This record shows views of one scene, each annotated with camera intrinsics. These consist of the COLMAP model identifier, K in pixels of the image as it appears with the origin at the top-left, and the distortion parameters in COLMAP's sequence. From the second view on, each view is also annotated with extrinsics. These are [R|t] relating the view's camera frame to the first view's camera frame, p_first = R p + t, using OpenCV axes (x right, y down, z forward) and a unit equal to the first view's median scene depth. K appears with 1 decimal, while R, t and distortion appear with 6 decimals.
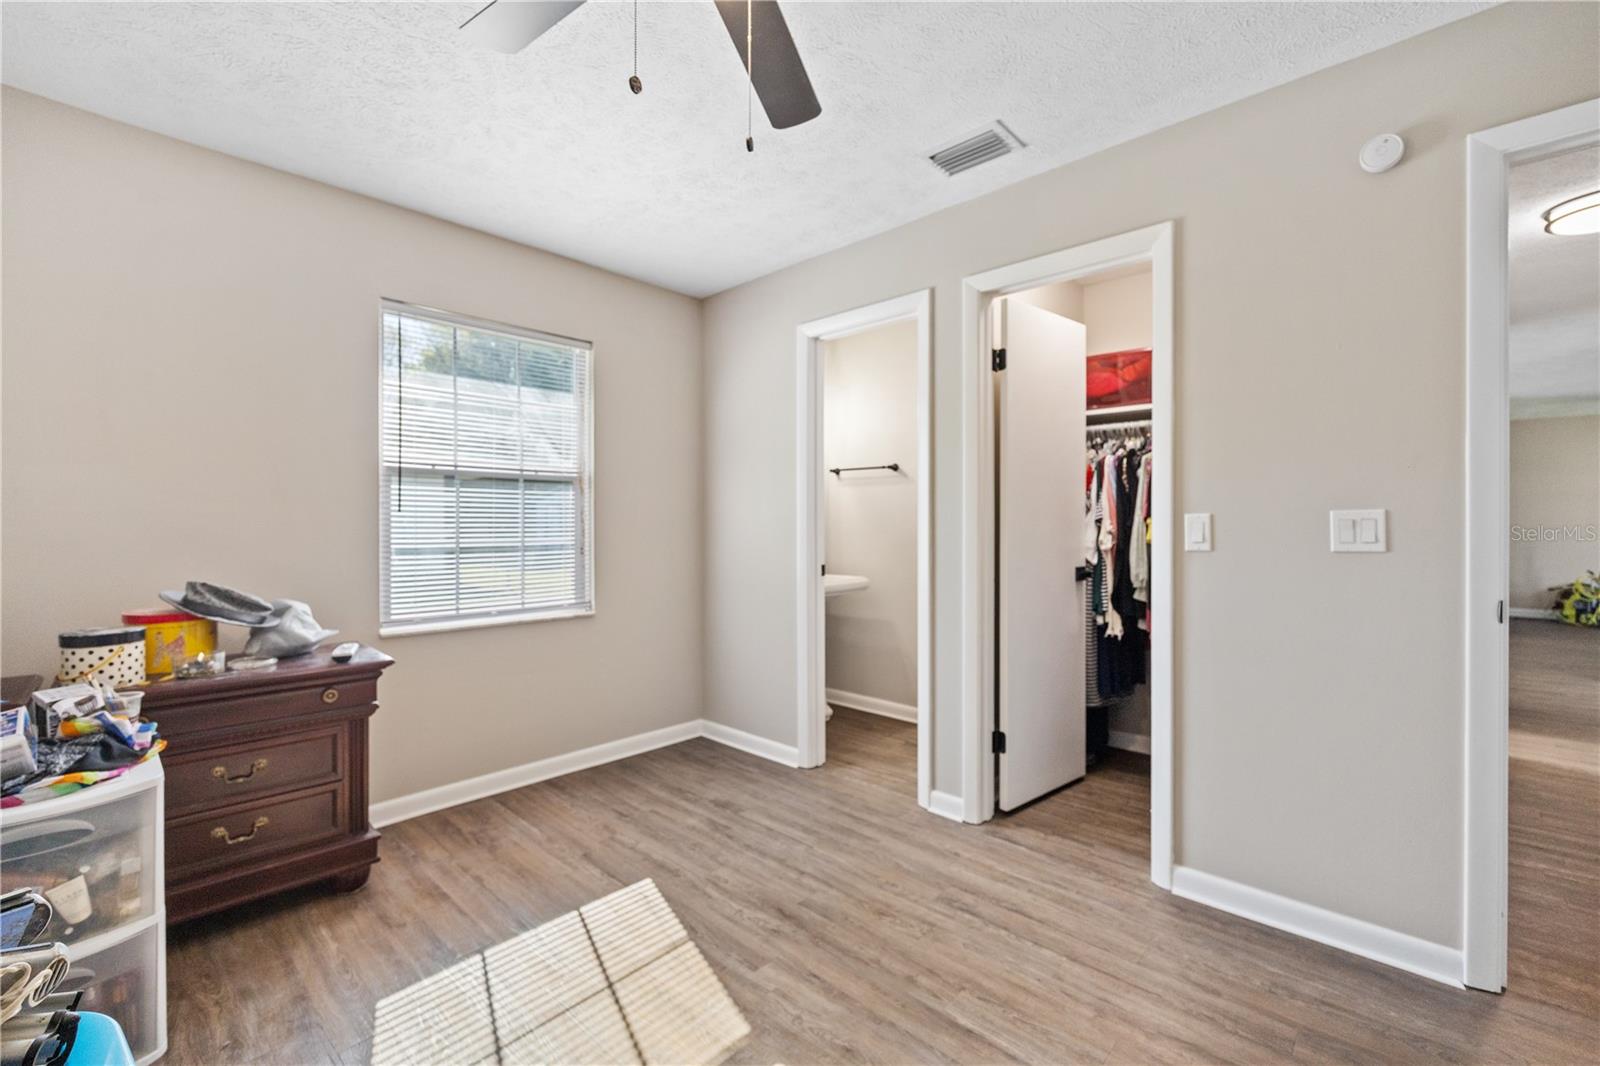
lens RADIAL K [[666.5, 0, 803.9], [0, 666.5, 530.8], [0, 0, 1]] dist [-0.009535, 0.000286]
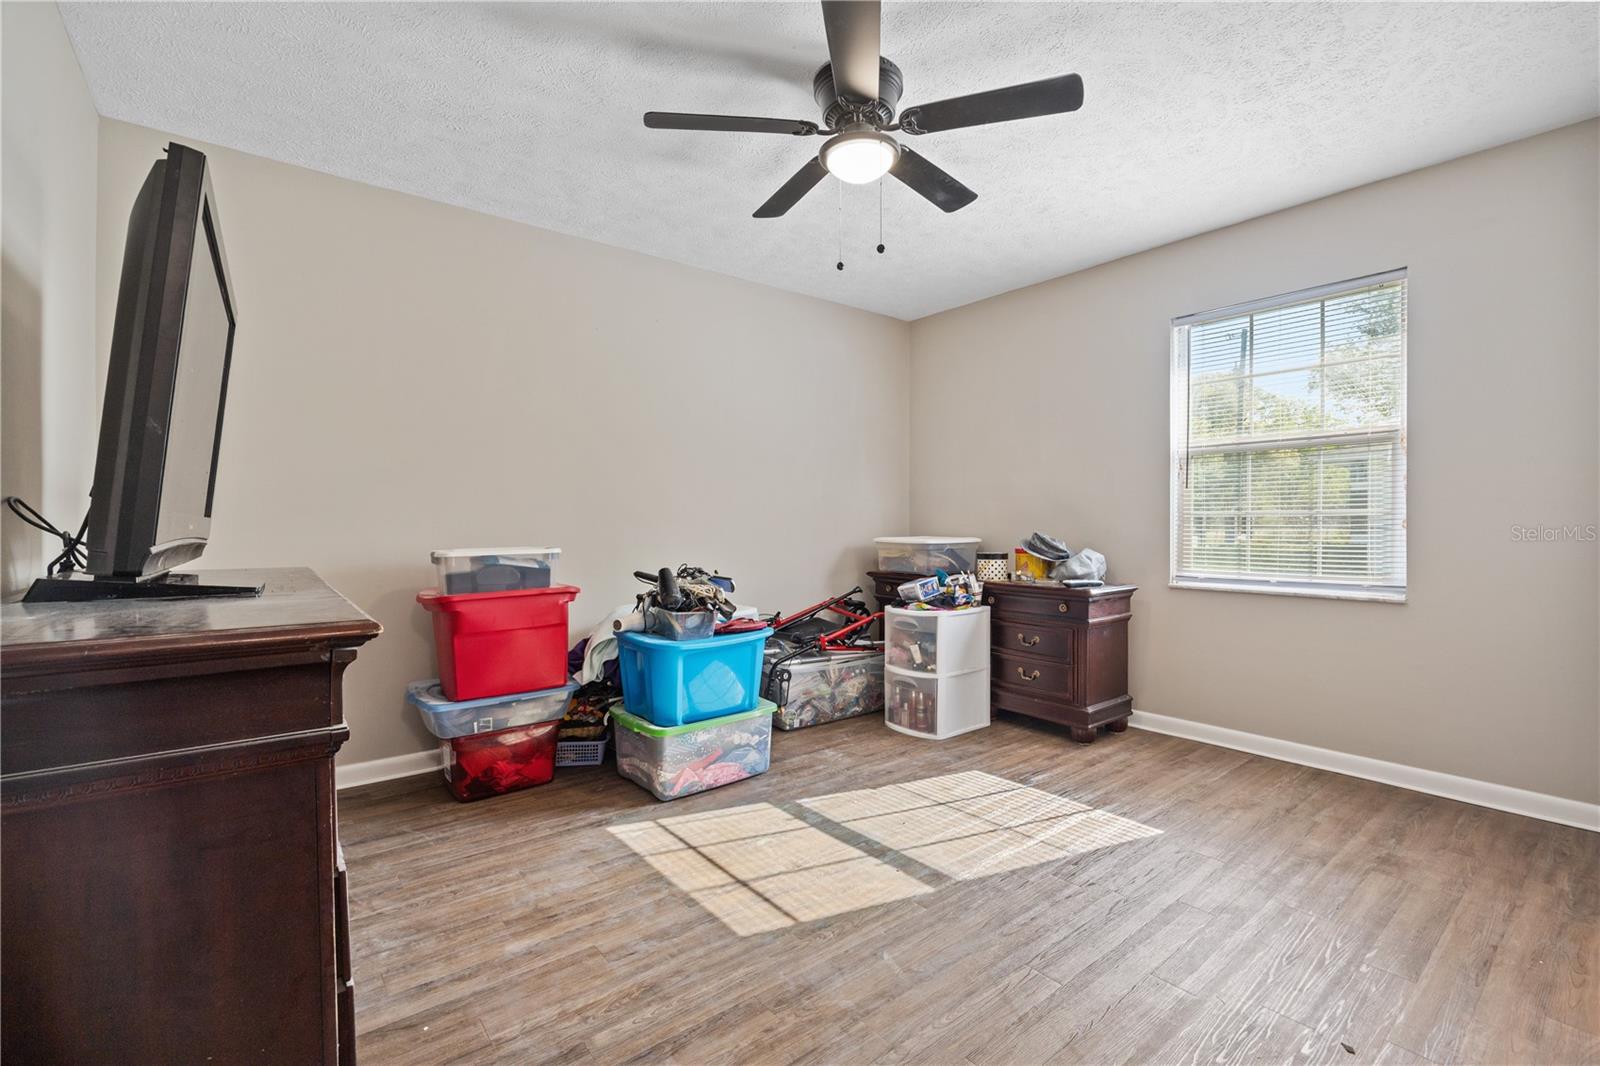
lens RADIAL K [[716.3, 0, 804.1], [0, 716.3, 529.6], [0, 0, 1]] dist [-0.011852, 0.000160]
pose [[-0.154320, 0.010590, -0.987964, 0.804039], [-0.002320, 0.999936, 0.011081, 0.035868], [0.988018, 0.004002, -0.154285, 0.504862]]
